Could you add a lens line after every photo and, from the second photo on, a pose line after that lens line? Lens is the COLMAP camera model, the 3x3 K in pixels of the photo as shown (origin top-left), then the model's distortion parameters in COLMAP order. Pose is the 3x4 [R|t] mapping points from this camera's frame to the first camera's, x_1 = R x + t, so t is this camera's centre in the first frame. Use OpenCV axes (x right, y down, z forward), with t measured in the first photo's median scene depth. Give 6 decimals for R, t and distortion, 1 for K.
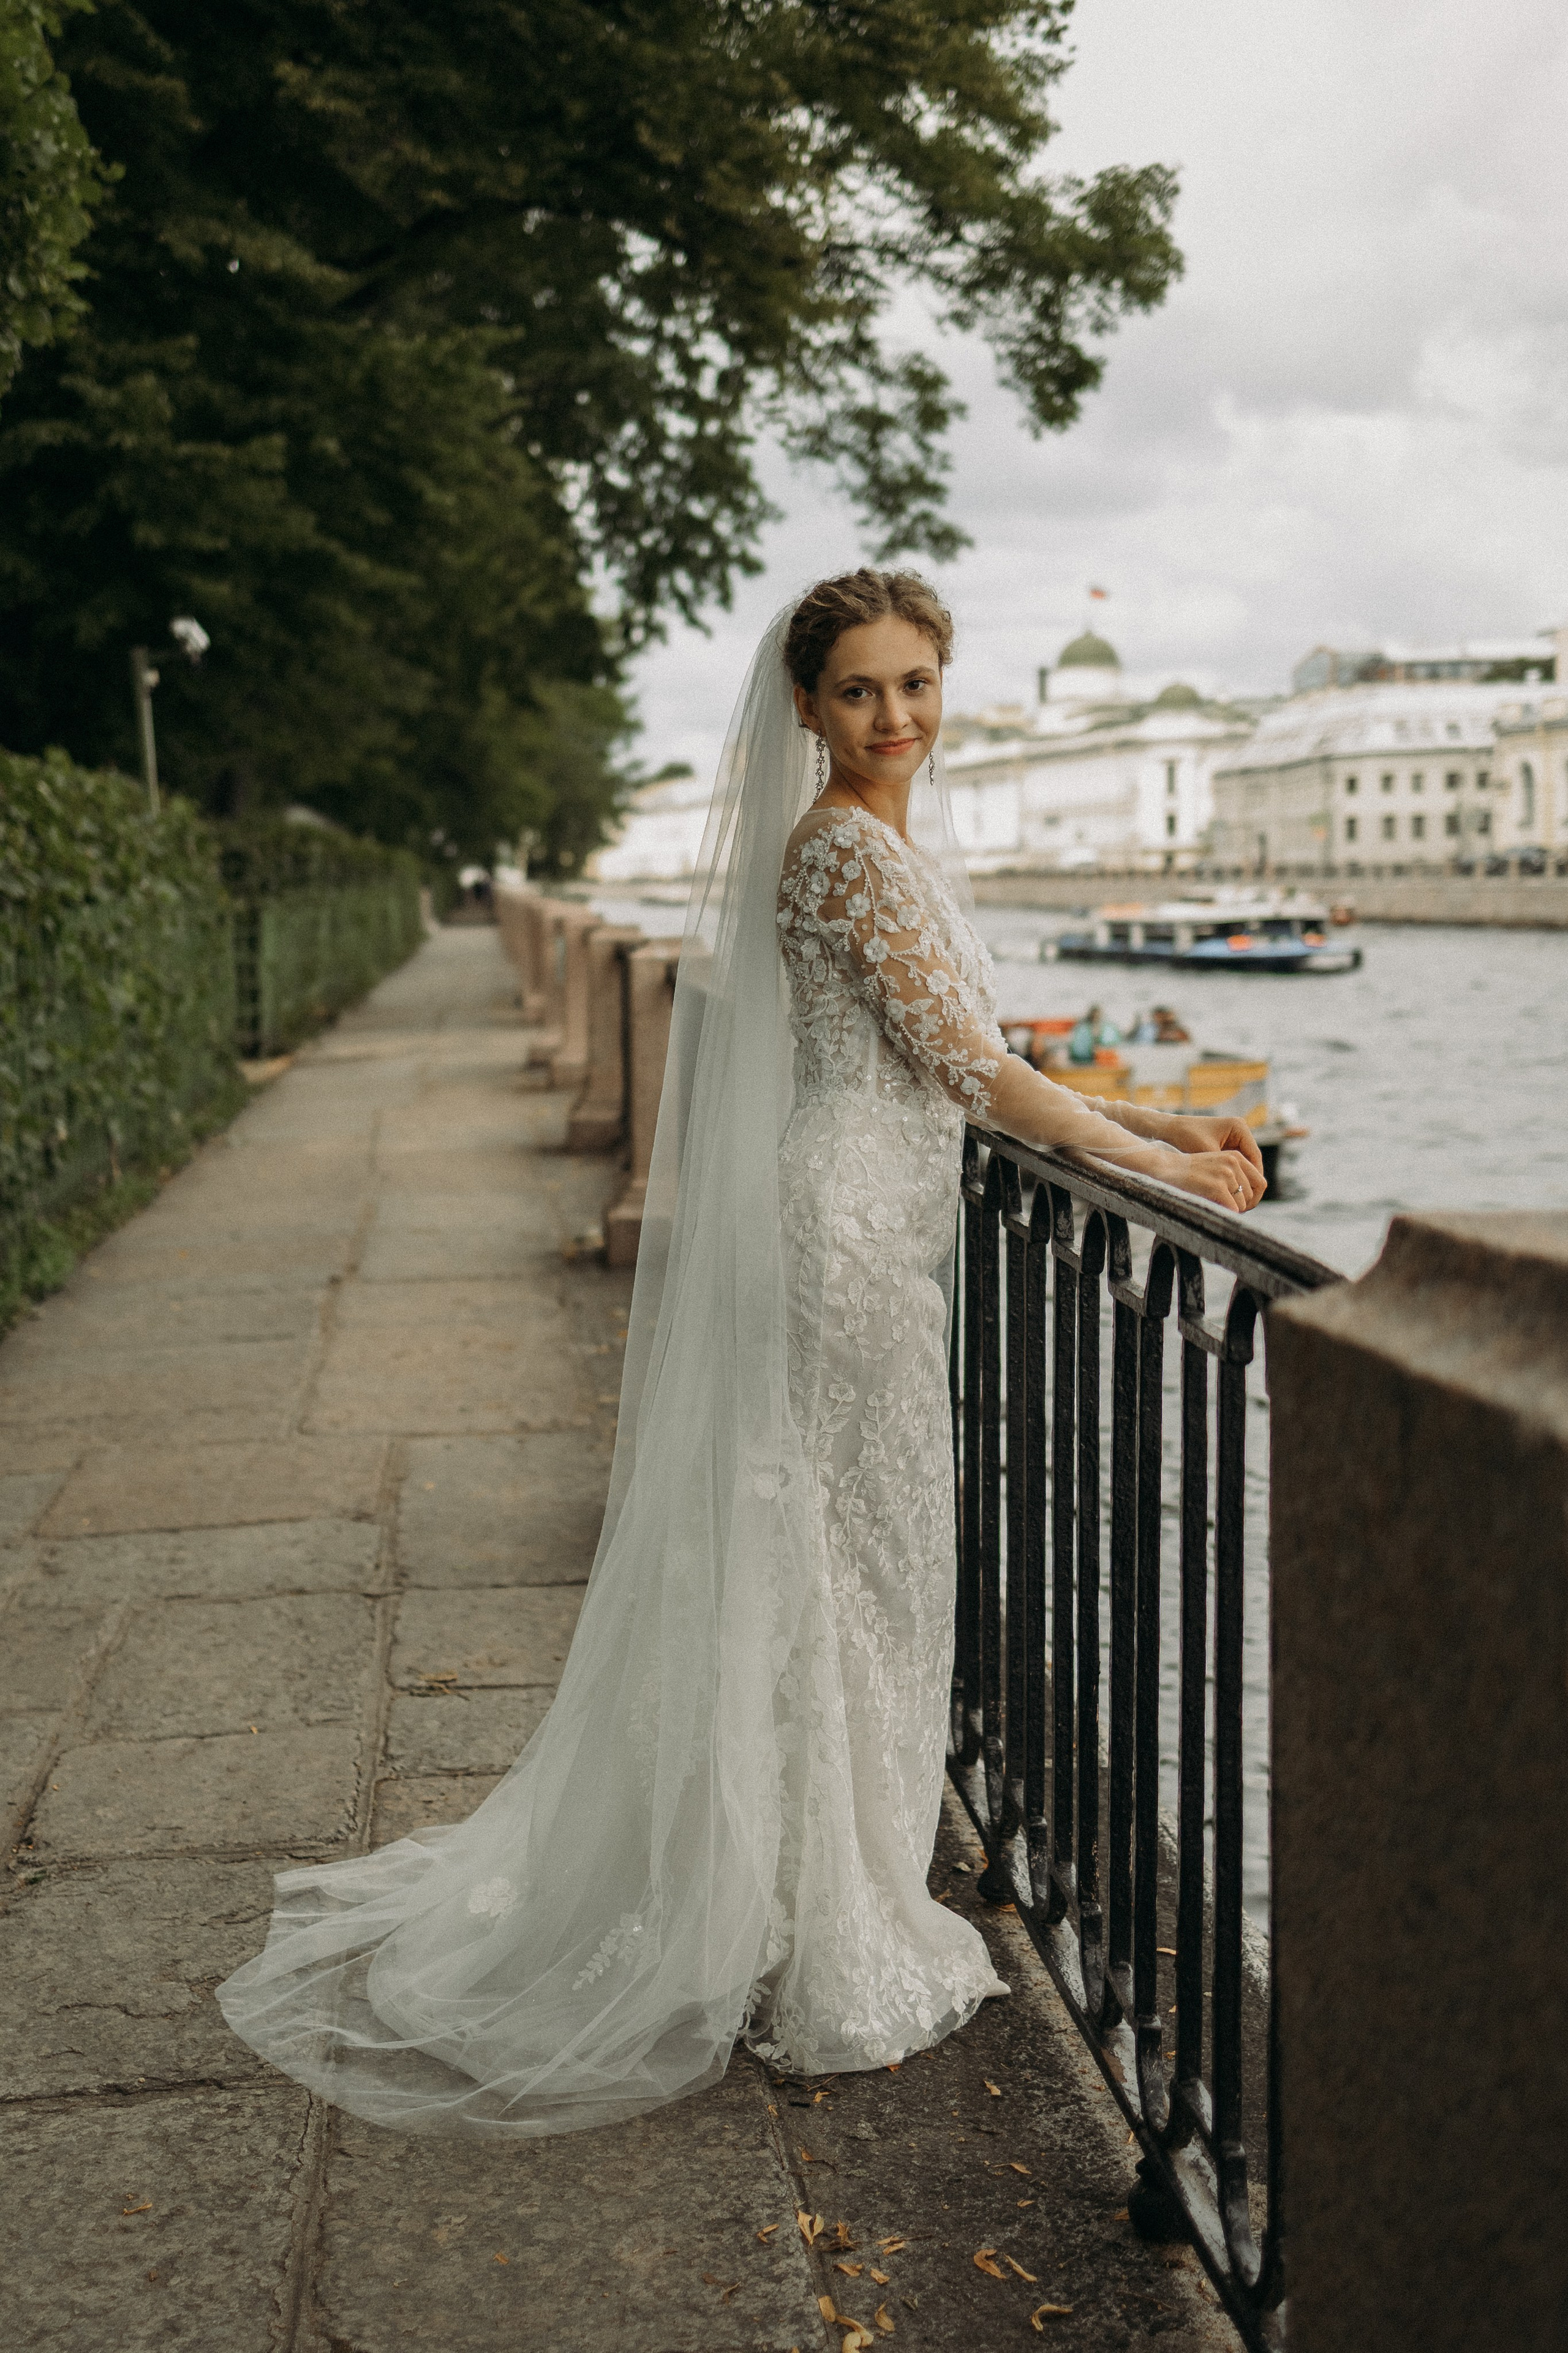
lens RADIAL K [[2638.5, 0, 606.5], [0, 2638.5, 1171.3], [0, 0, 1]] dist [0.001205, 0.002823]
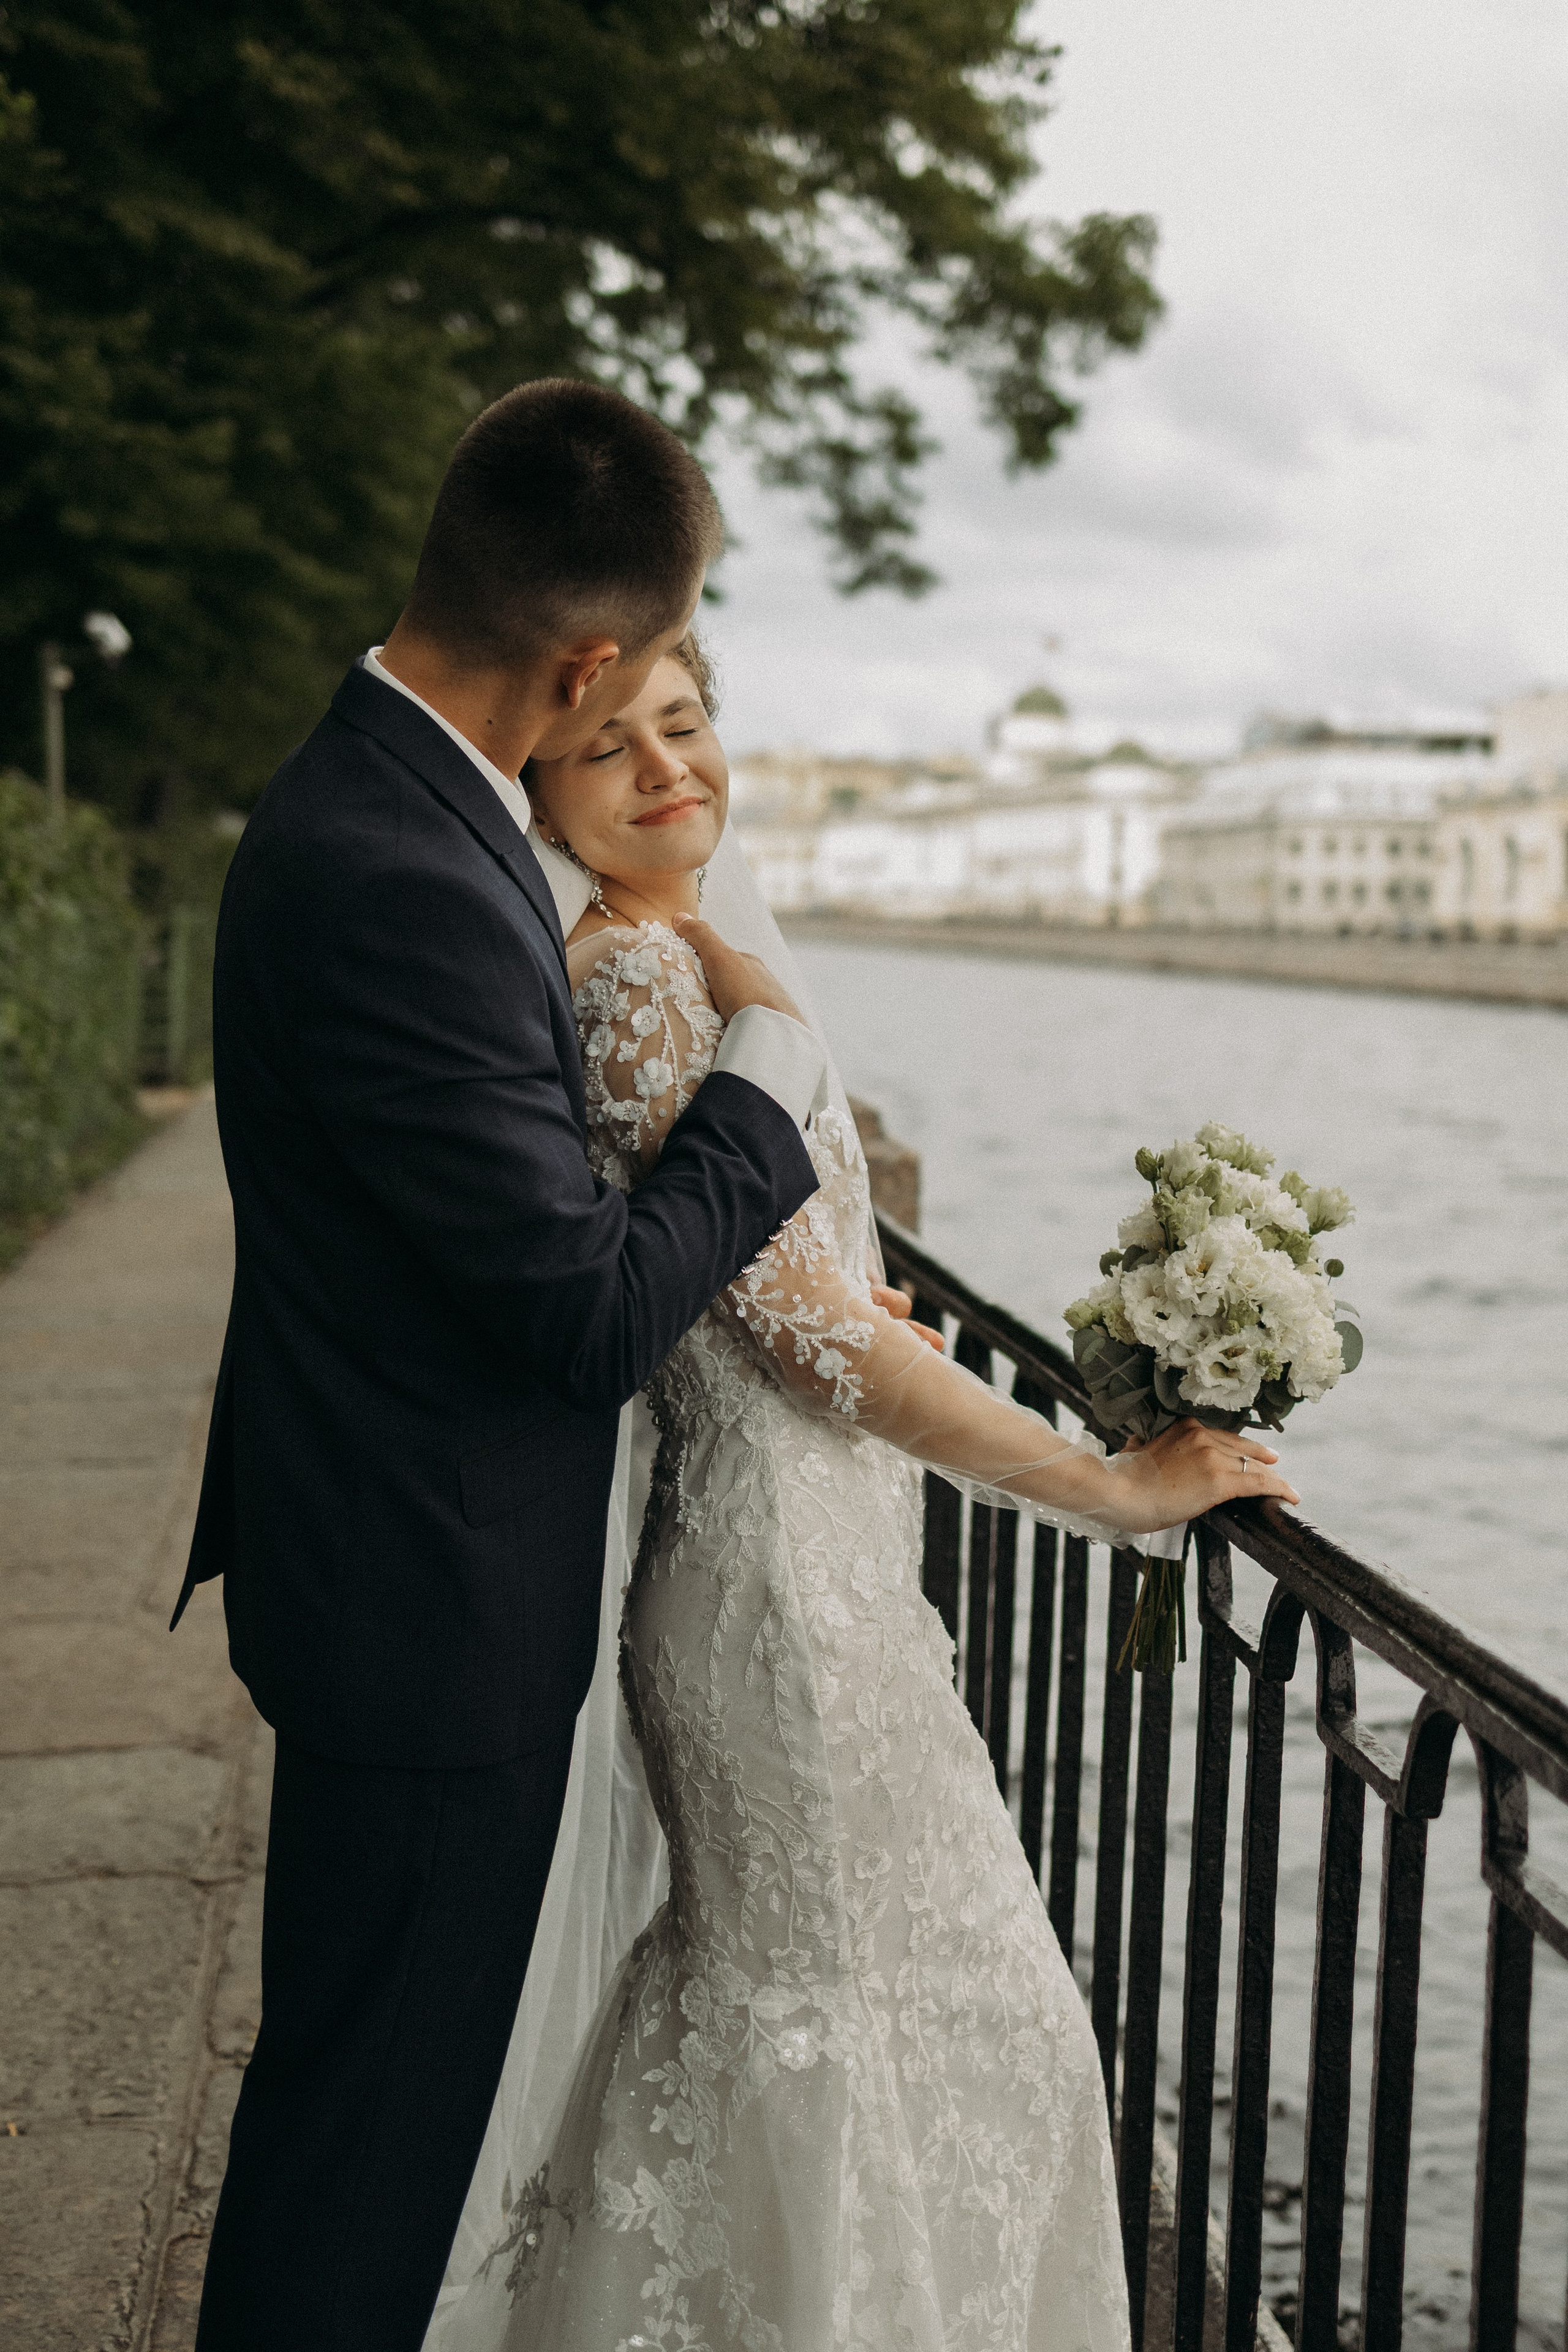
lens RADIAL K [[2571.6, 0, 689.9], [0, 2571.6, 1120.3], [0, 0, 1]] dist [-0.015793, 0.006681]
pose [[0.997262, 0.045006, 0.058673, -0.000498], [-0.043574, 0.998726, -0.025463, -0.013180], [-0.059745, 0.022836, 0.997952, 0.068391]]
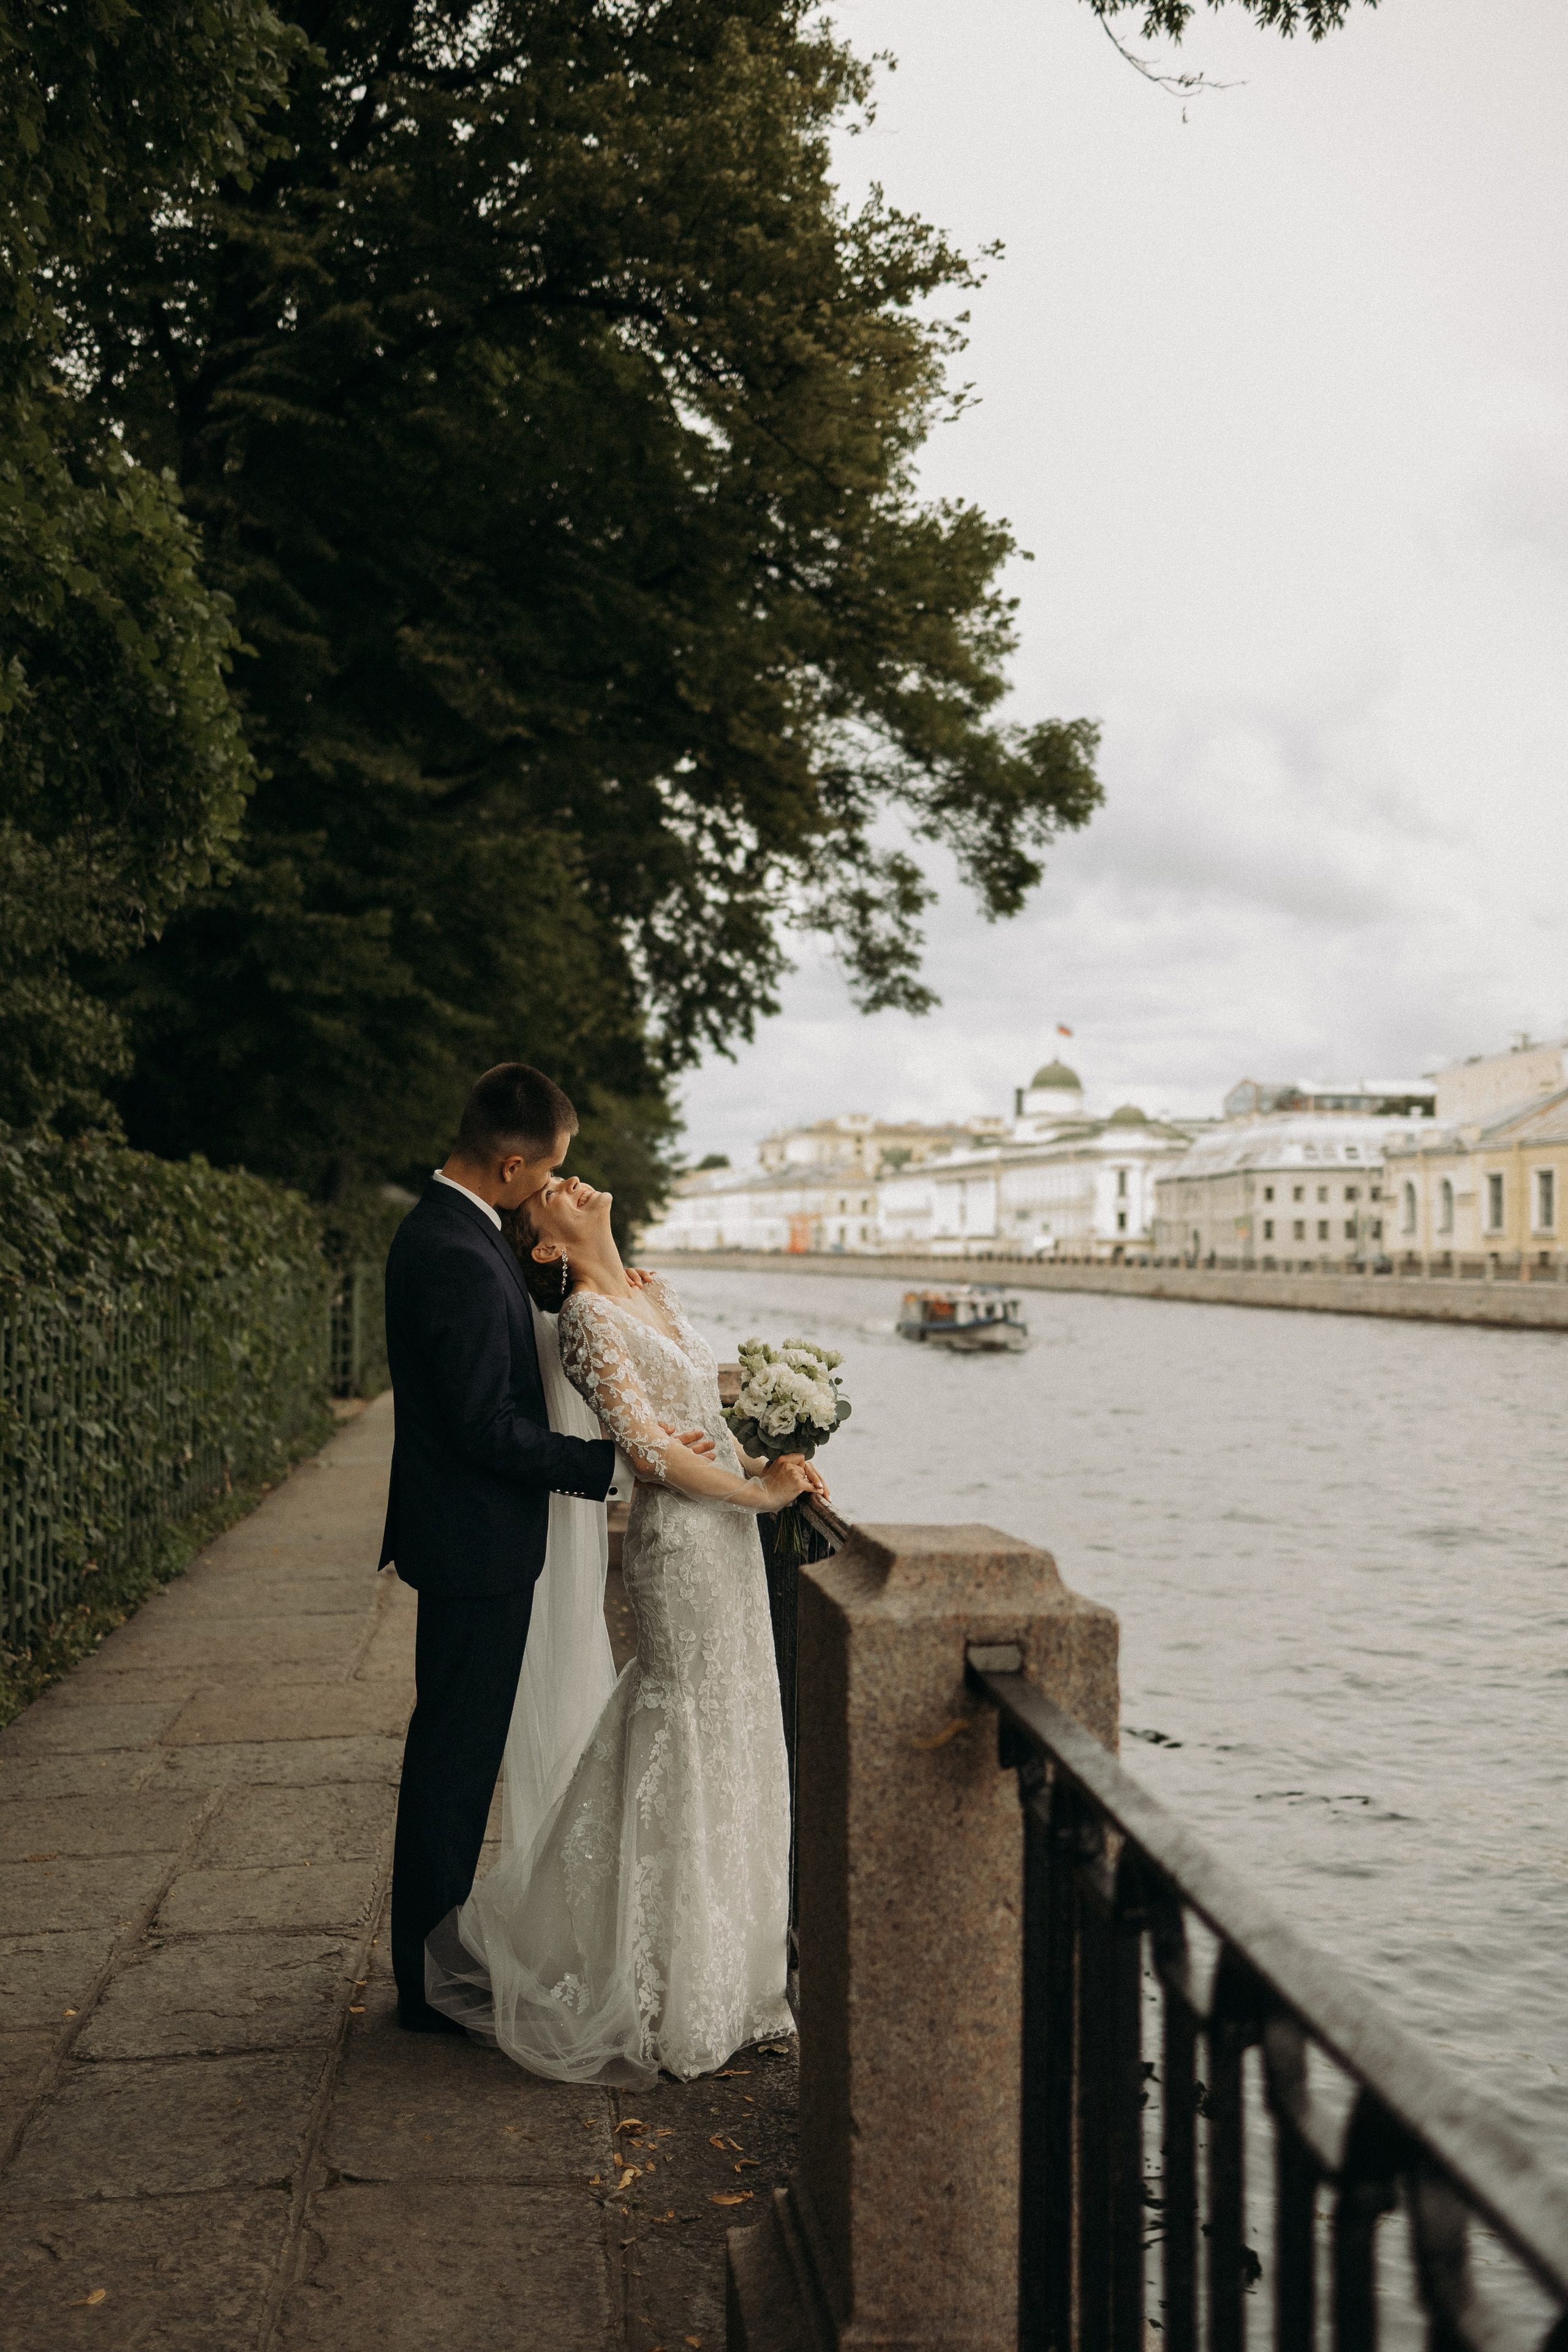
lens RADIAL K [[2333.5, 0, 741.8], [0, 2333.5, 1195.3], [0, 0, 1]] dist [0.010300, 0.025936]
pose [[0.998984, 0.032908, 0.030797, 0.014321], [-0.028638, 0.991090, -0.130082, 0.000279], [-0.034804, 0.129068, 0.991025, -0.089755]]
